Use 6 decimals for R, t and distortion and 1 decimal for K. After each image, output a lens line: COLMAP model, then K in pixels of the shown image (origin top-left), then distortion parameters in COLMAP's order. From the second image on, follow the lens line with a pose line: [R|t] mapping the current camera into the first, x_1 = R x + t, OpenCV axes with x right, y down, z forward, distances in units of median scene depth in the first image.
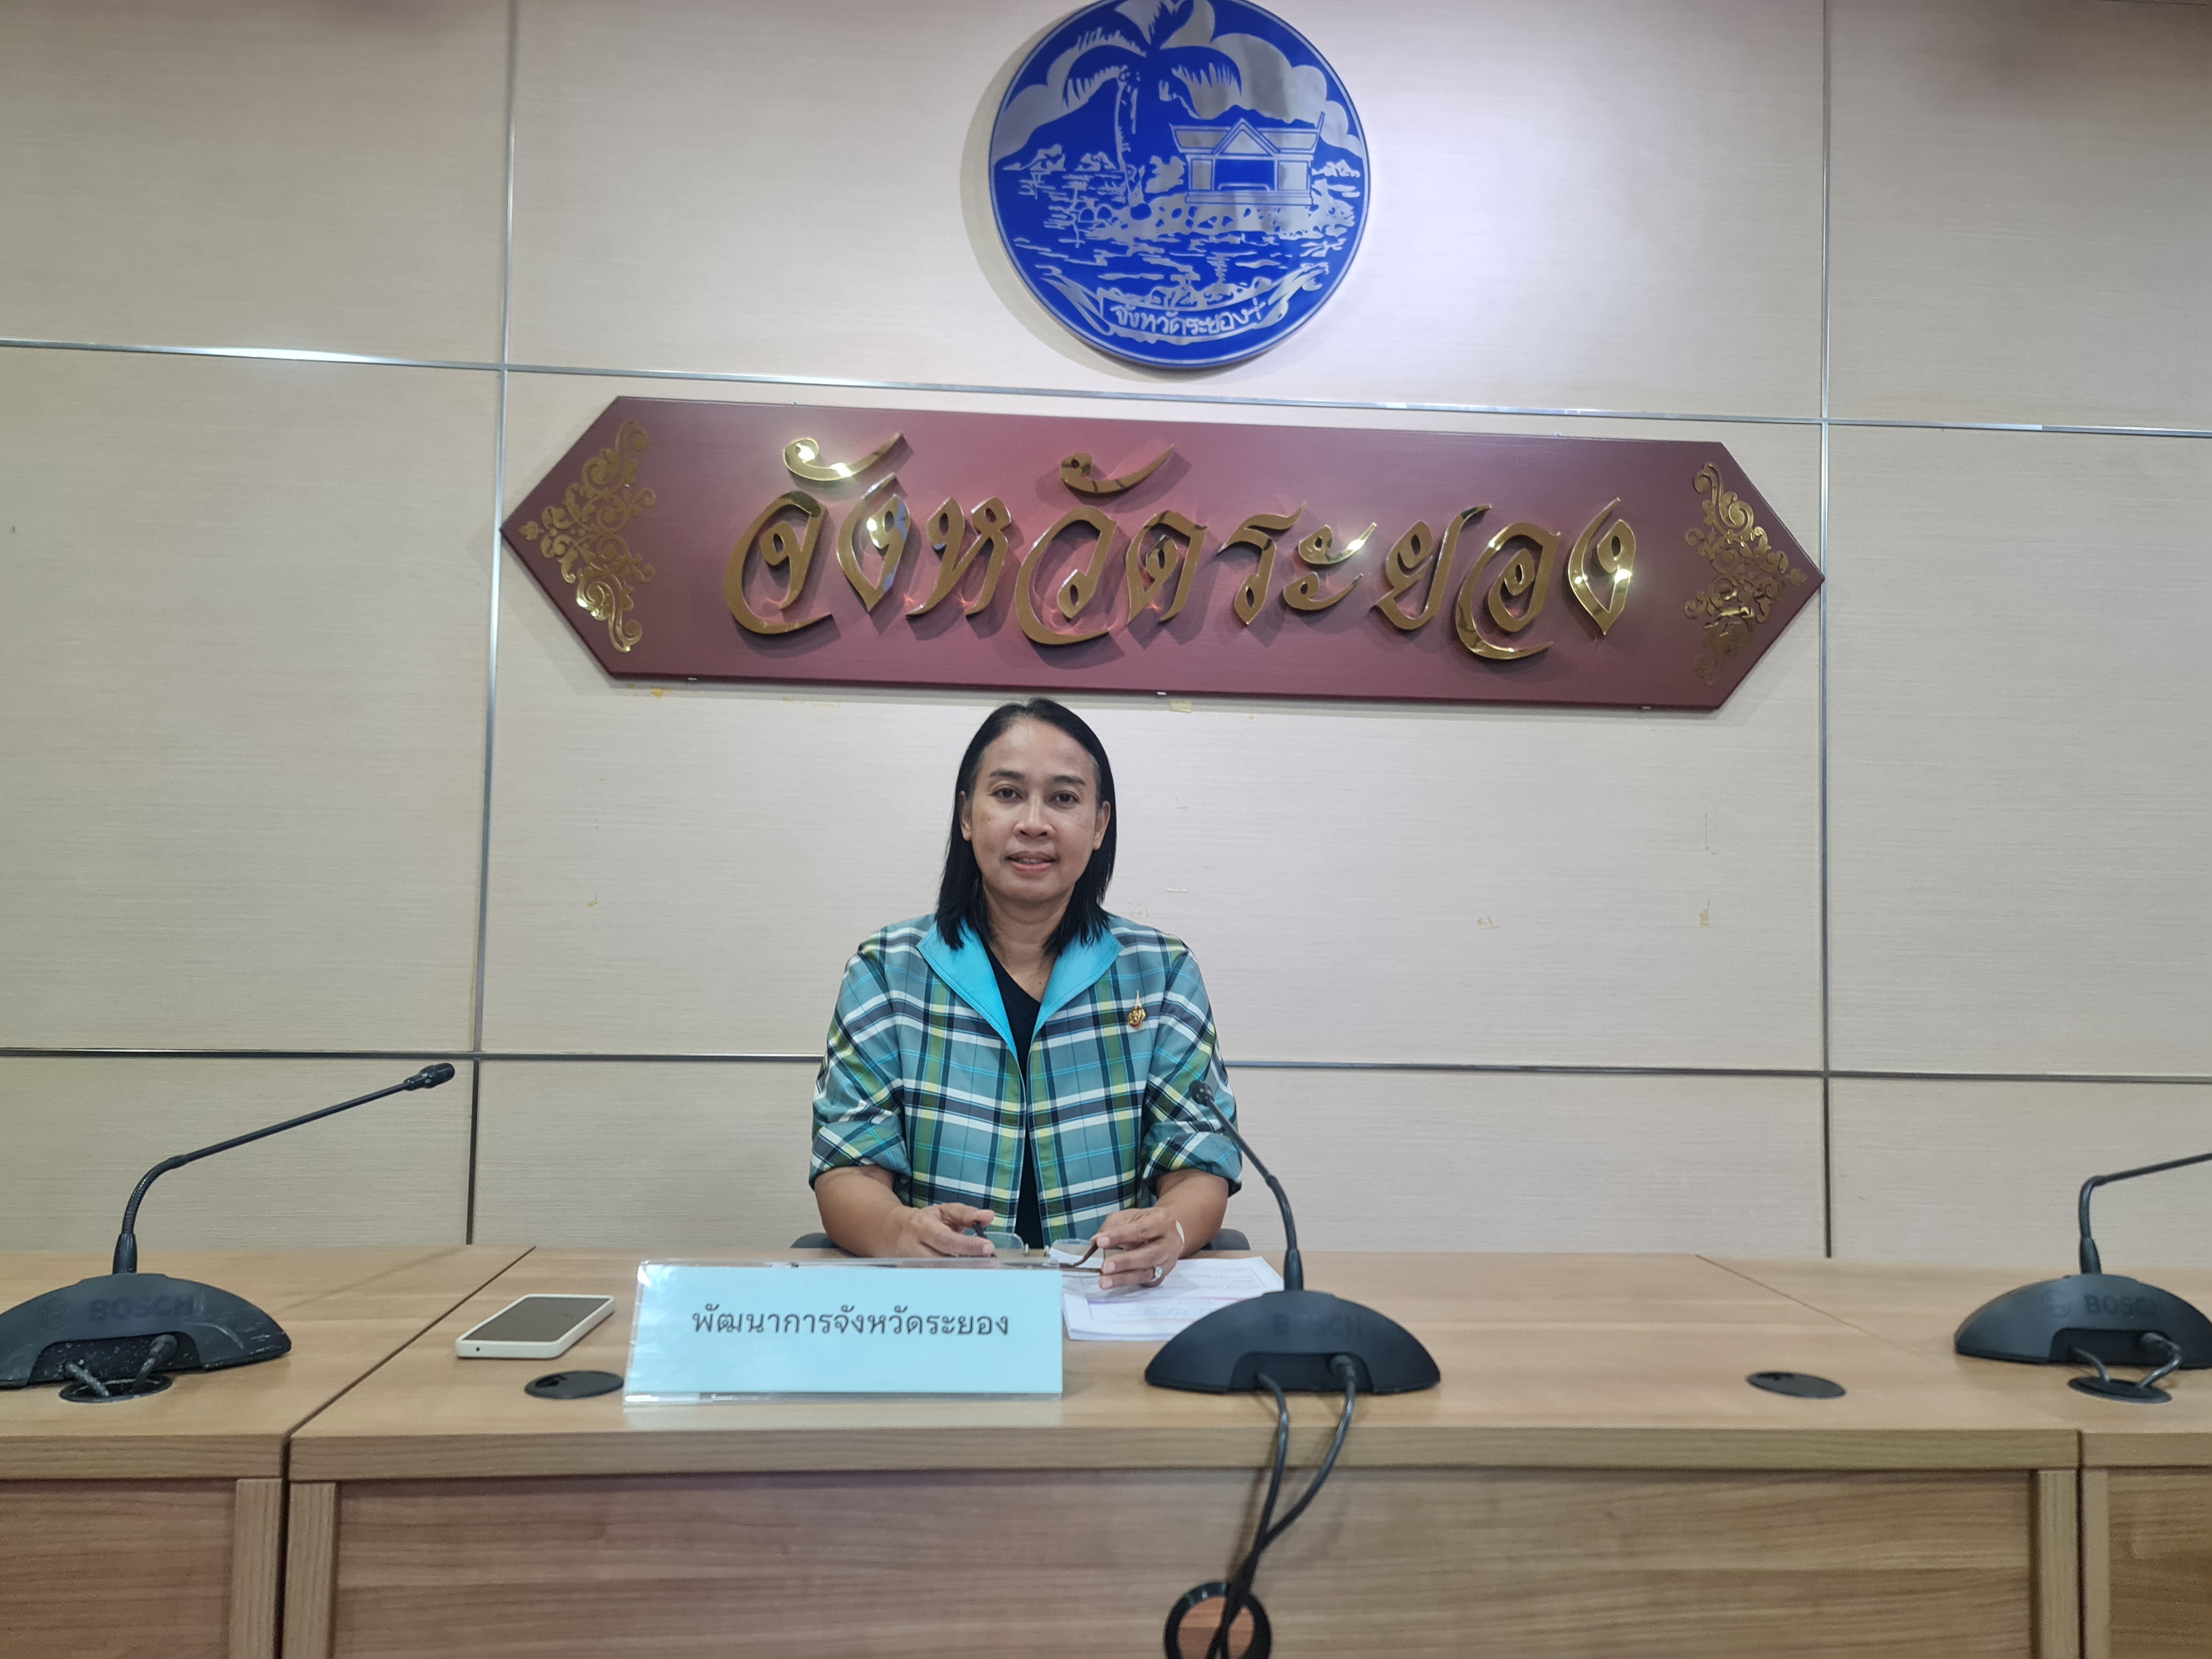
lens RADIAL K [[1964.4, 0, 1031.4], [0, 1964.4, 830.9], [0, 0, 1]] dist [0.152840, -0.012580]
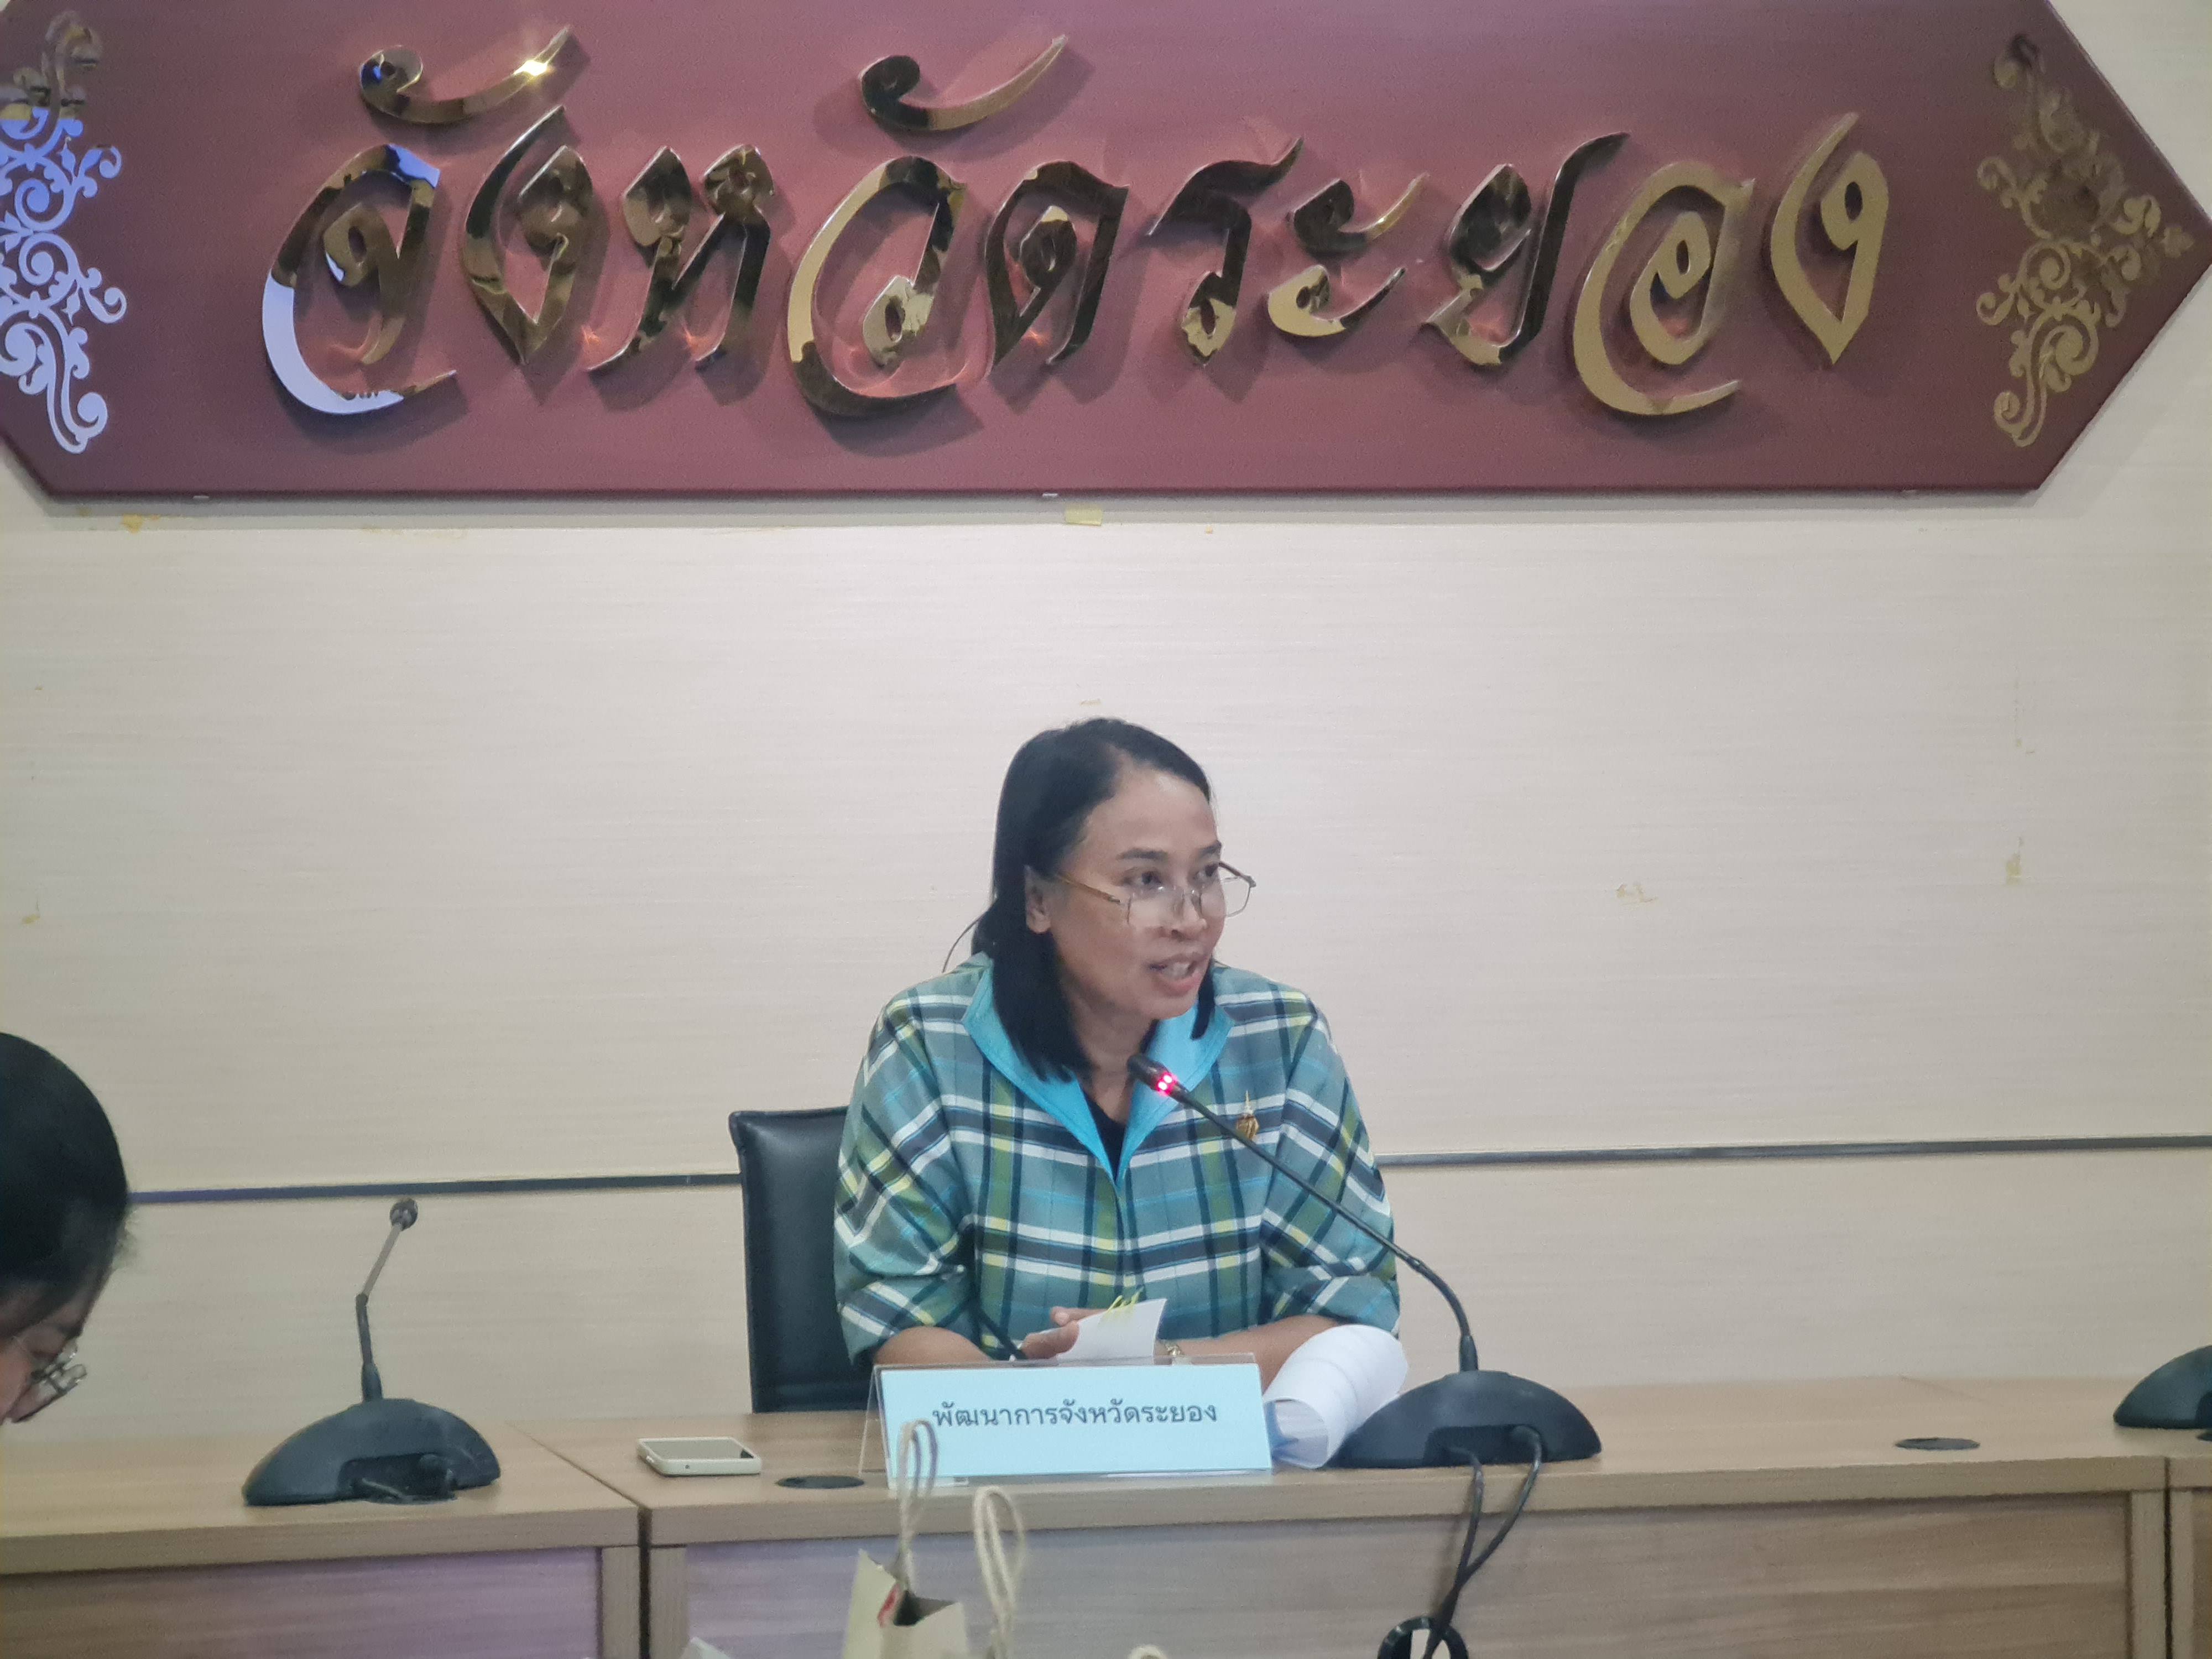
lens RADIAL K [[7917.3, 0, 1104.1], [0, 7917.3, 831.7], [0, 0, 1]] dist [1.061122, 3.637075]
pose [[0.986460, -0.032273, 0.160795, -0.750701], [0.020282, 0.996927, 0.075669, -0.388857], [-0.162743, -0.071383, 0.984083, -3.190318]]
